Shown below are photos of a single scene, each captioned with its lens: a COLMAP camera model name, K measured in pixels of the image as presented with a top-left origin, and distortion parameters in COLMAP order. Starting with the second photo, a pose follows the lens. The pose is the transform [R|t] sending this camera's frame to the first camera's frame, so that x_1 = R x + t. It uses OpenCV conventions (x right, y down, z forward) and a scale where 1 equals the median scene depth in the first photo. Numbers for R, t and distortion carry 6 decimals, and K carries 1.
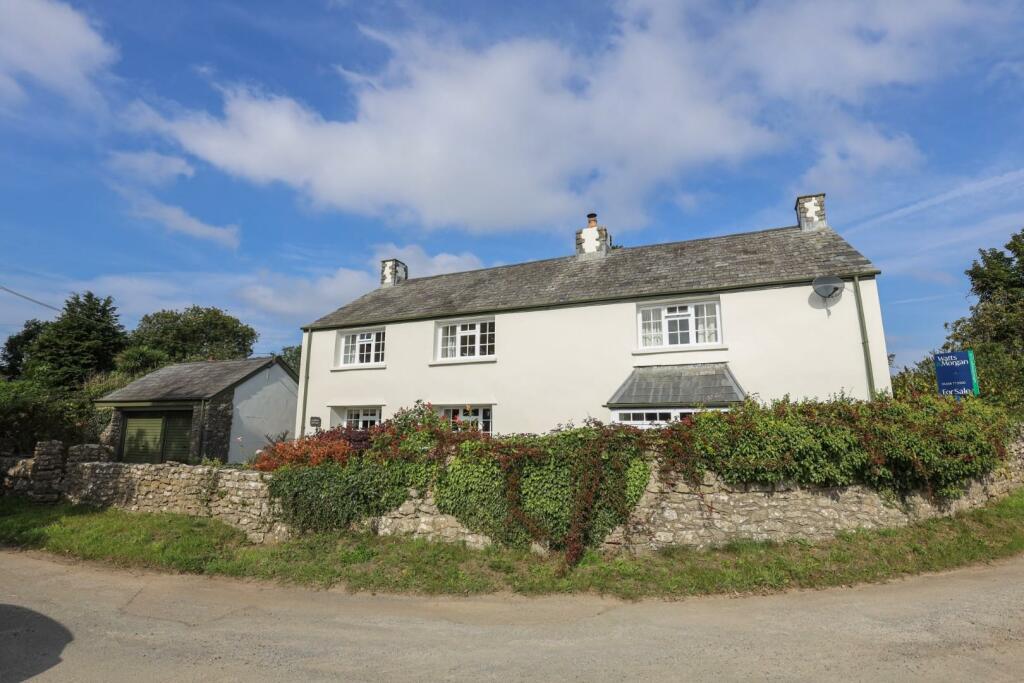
lens RADIAL K [[476.0, 0, 516.7], [0, 476.0, 338.1], [0, 0, 1]] dist [-0.031112, 0.000451]
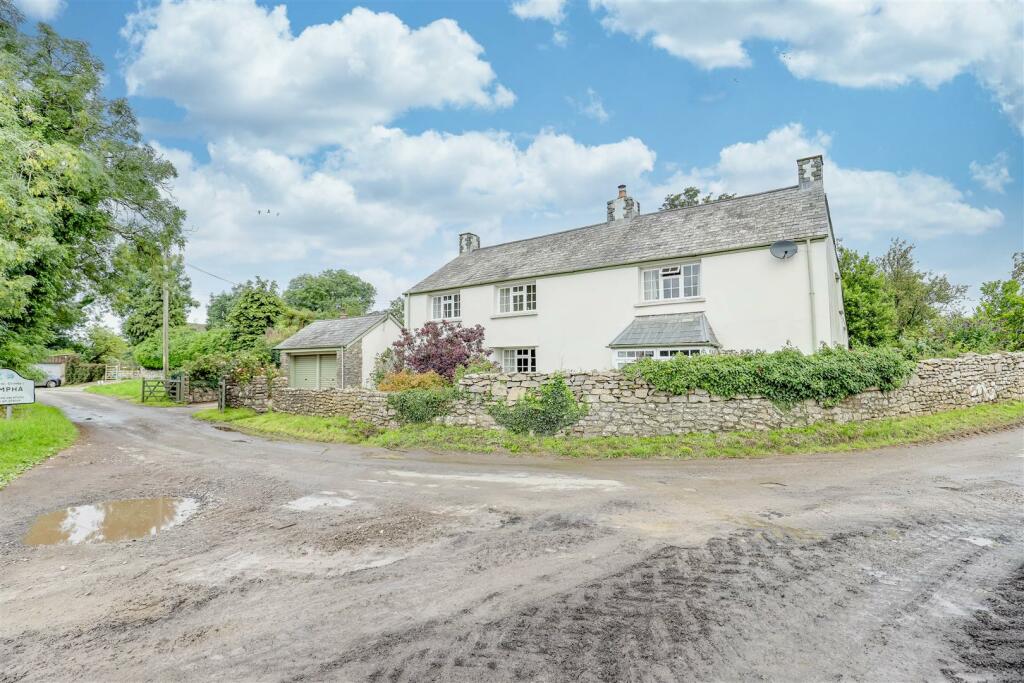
lens RADIAL K [[476.0, 0, 508.5], [0, 476.0, 343.0], [0, 0, 1]] dist [-0.031112, 0.000451]
pose [[0.970922, -0.020407, -0.238524, 0.188153], [0.053415, 0.989709, 0.132753, -0.051970], [0.233361, -0.141633, 0.962020, -0.307372]]
